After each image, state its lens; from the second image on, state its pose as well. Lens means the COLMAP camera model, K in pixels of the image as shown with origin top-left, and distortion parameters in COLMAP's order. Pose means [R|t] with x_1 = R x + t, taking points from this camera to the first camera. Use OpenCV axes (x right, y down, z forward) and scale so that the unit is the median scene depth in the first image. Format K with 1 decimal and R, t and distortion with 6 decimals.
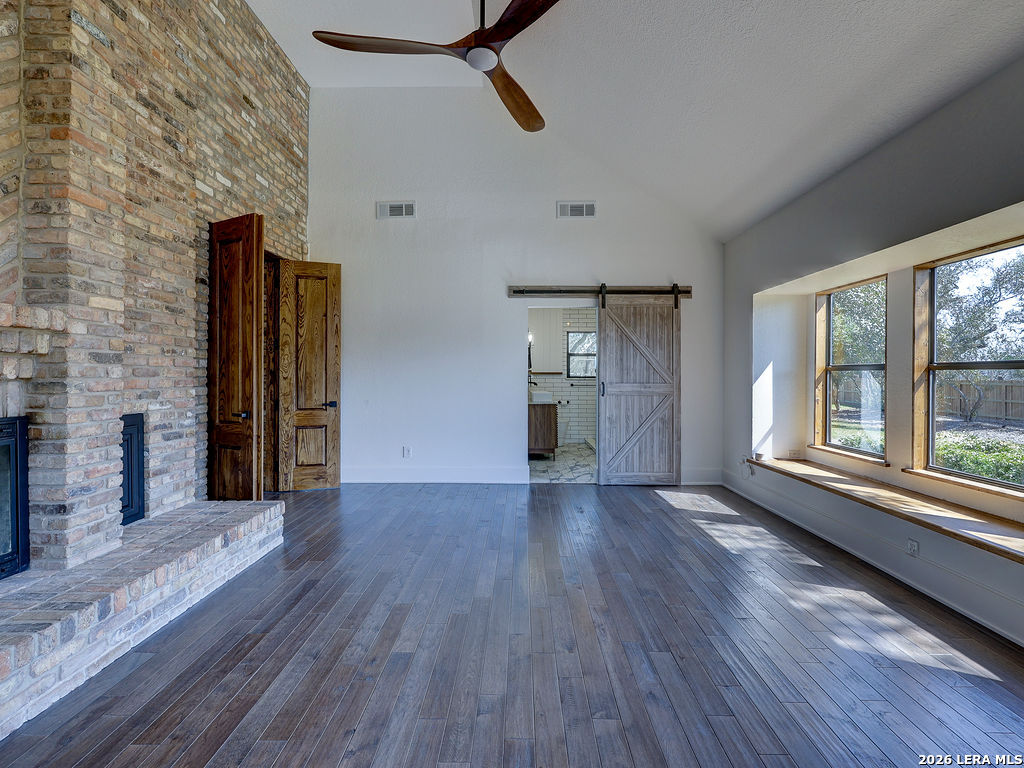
lens RADIAL K [[463.1, 0, 516.3], [0, 463.1, 379.9], [0, 0, 1]] dist [0.000332, -0.000022]
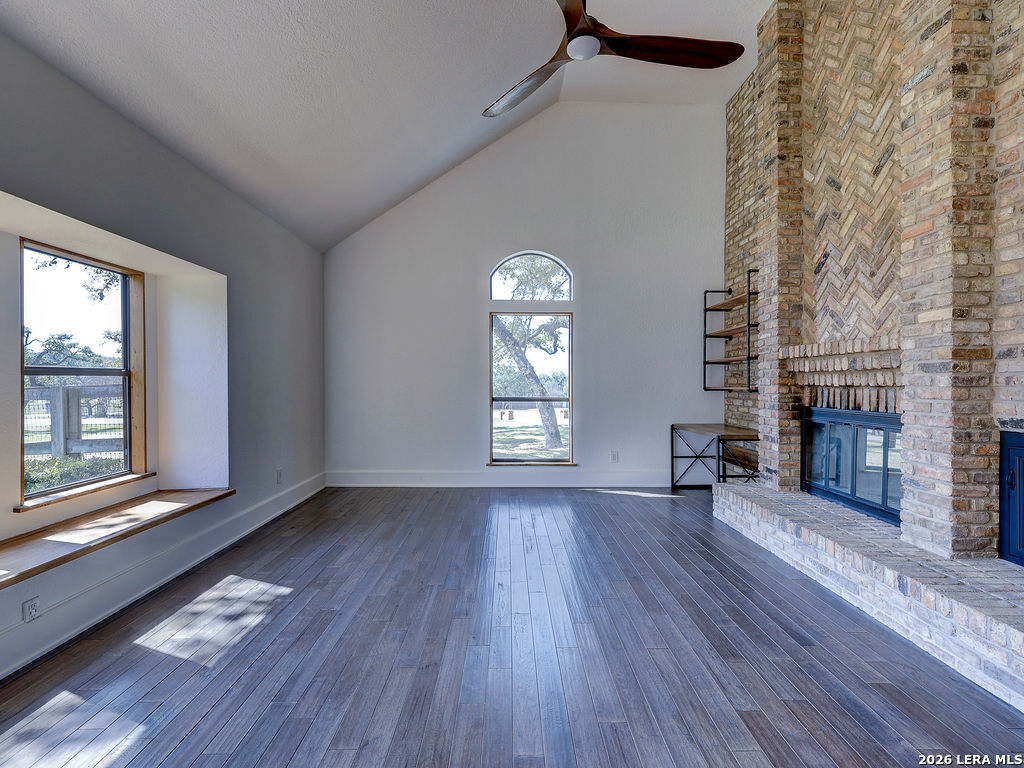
lens RADIAL K [[463.1, 0, 511.7], [0, 463.1, 384.2], [0, 0, 1]] dist [0.000332, -0.000022]
pose [[-0.999741, -0.001093, -0.022717, 0.099075], [-0.001407, 0.999904, 0.013792, -0.023355], [0.022700, 0.013821, -0.999647, 2.087158]]
